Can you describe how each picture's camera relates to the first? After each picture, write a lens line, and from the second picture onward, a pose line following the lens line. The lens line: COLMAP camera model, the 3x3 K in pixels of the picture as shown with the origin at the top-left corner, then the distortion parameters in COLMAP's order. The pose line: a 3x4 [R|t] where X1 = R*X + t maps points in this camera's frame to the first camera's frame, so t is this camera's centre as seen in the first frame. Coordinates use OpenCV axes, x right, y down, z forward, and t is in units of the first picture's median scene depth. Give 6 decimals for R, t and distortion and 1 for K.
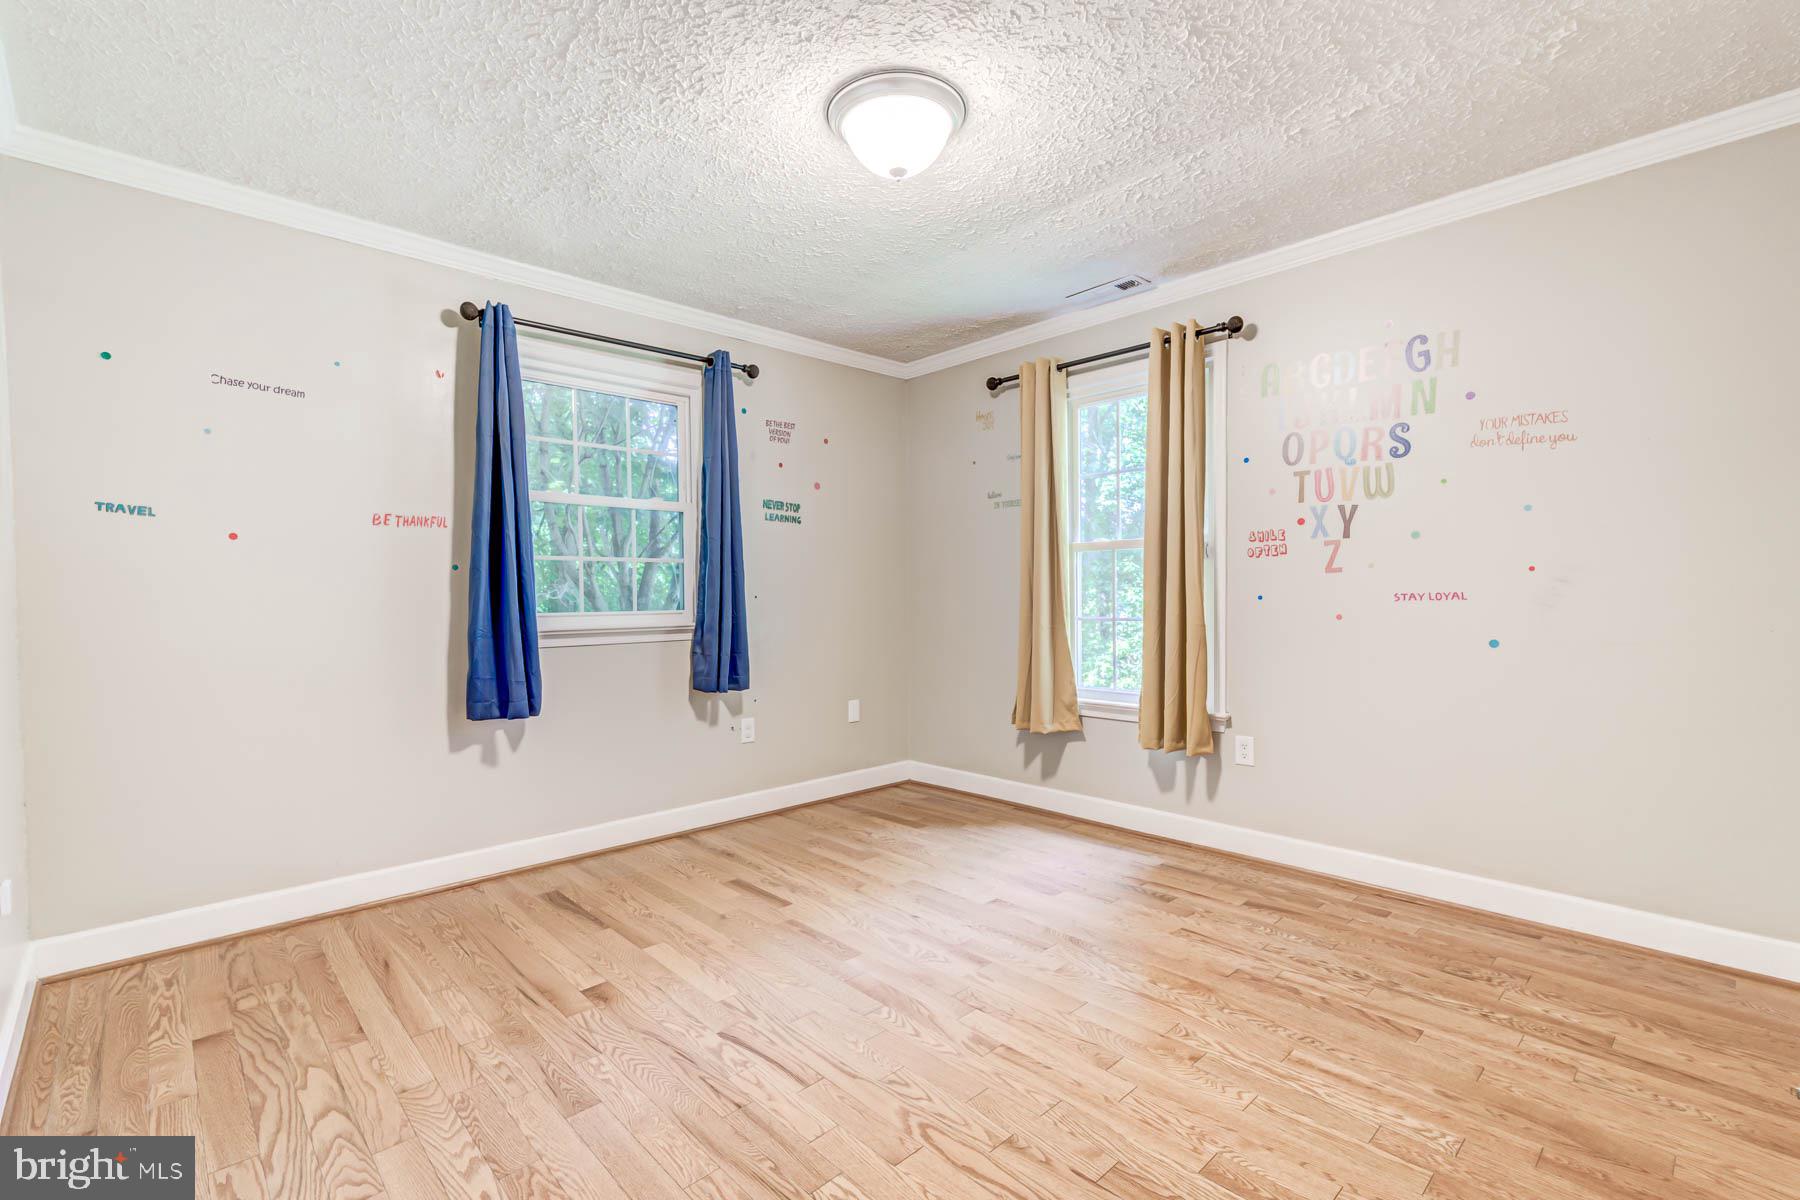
lens RADIAL K [[787.7, 0, 897.6], [0, 787.7, 579.2], [0, 0, 1]] dist [0.001351, 0.000497]
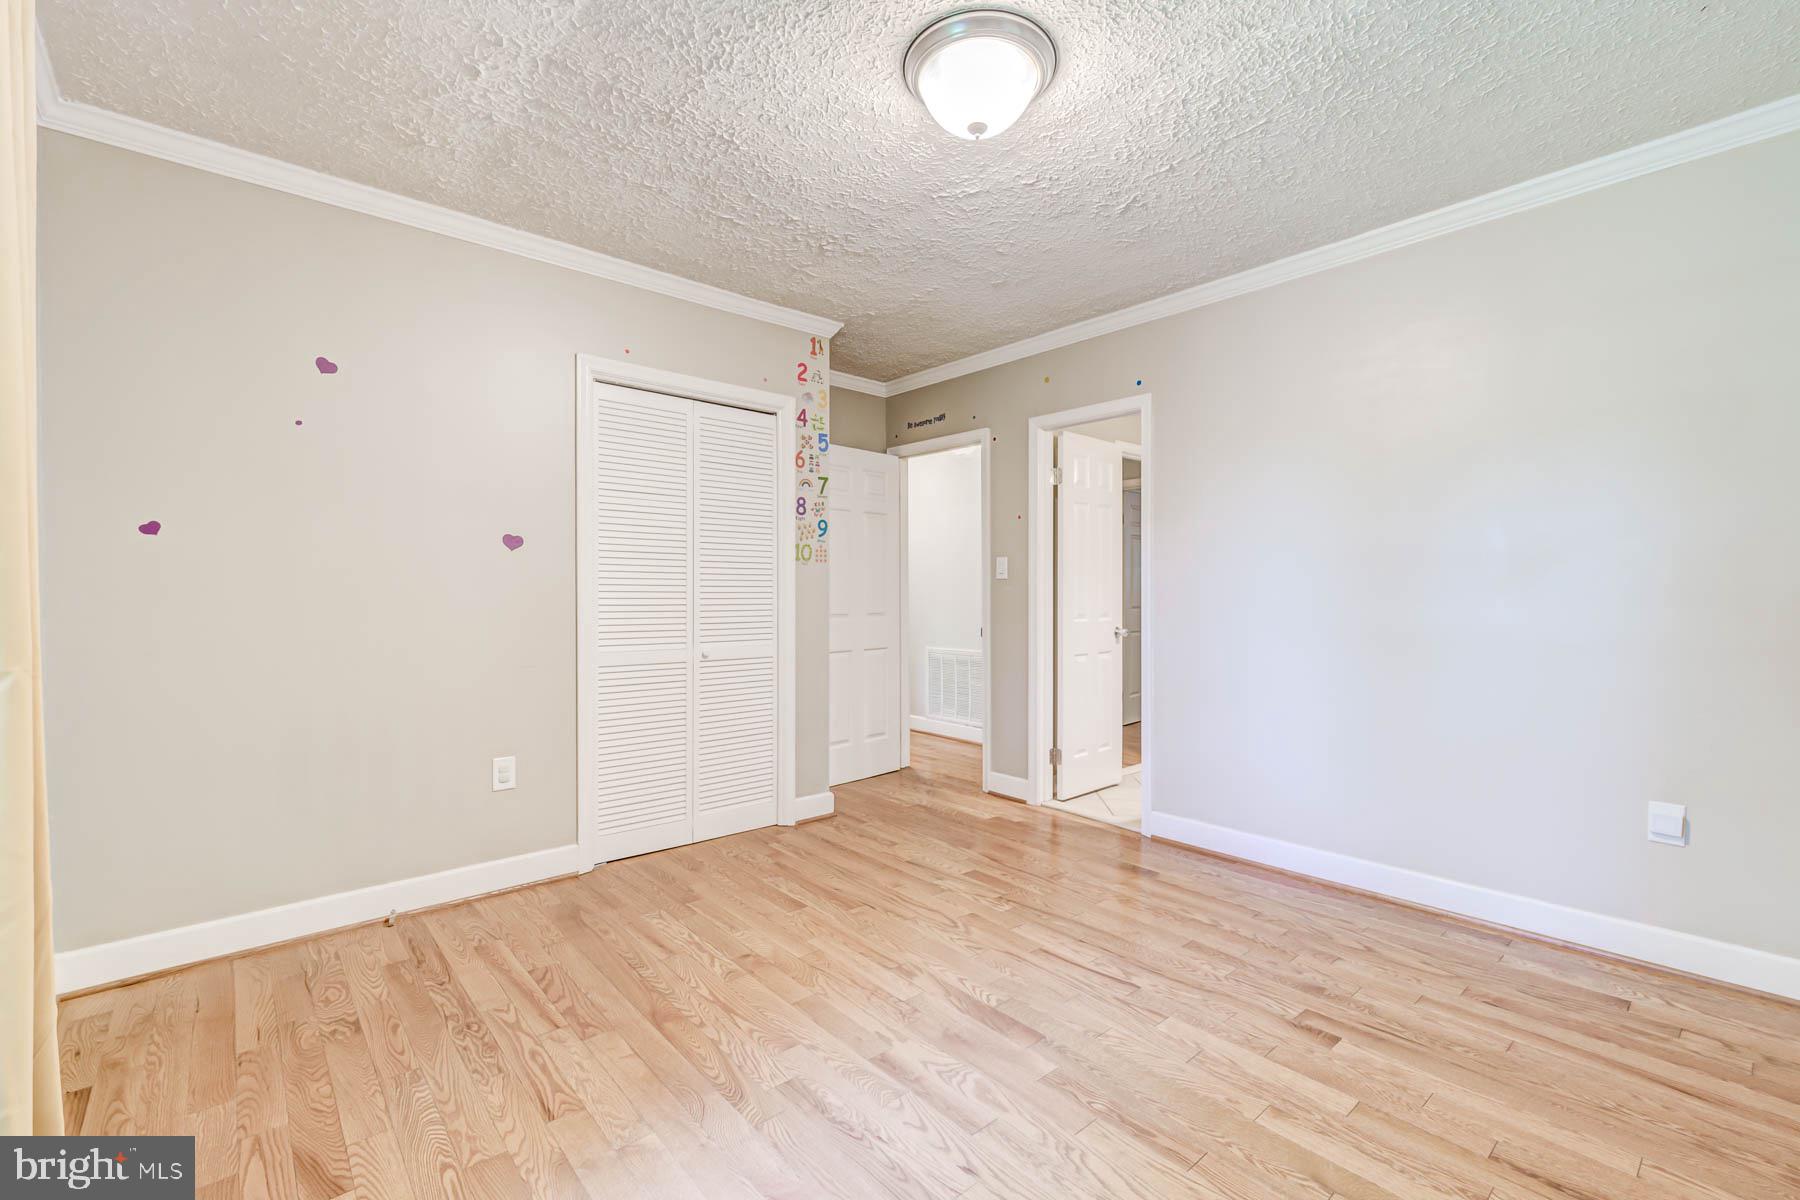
lens RADIAL K [[787.7, 0, 897.6], [0, 787.7, 579.2], [0, 0, 1]] dist [0.001351, 0.000497]
pose [[-0.999003, 0.009125, 0.043696, 0.059223], [0.007452, 0.999238, -0.038311, 0.038180], [-0.044013, -0.037947, -0.998310, 2.095232]]
